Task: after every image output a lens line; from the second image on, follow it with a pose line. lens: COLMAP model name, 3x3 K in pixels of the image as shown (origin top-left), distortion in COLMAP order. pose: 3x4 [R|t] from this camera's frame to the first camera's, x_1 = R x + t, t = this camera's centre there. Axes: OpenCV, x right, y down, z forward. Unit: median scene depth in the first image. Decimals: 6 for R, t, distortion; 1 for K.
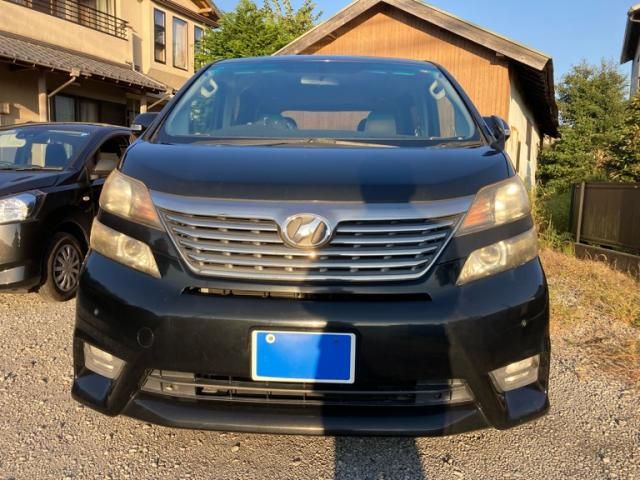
lens RADIAL K [[498.7, 0, 320.0], [0, 498.7, 240.0], [0, 0, 1]] dist [0.005329, -0.001081]
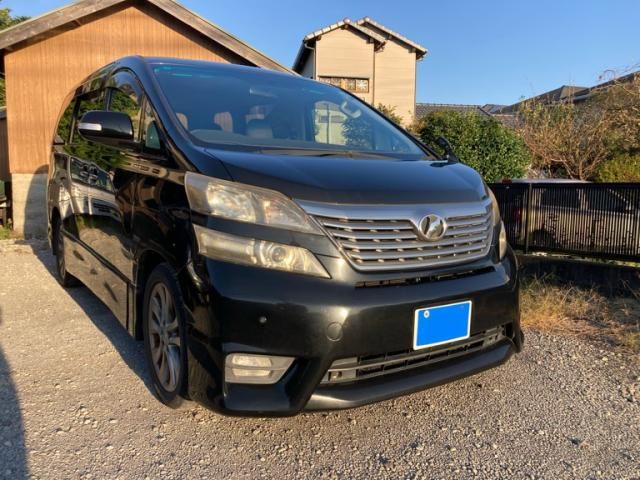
lens RADIAL K [[498.7, 0, 320.0], [0, 498.7, 240.0], [0, 0, 1]] dist [0.005329, -0.001081]
pose [[0.822617, -0.068927, 0.564403, -0.962936], [0.068822, 0.997397, 0.021498, -0.032269], [-0.564416, 0.021159, 0.825219, 0.100989]]
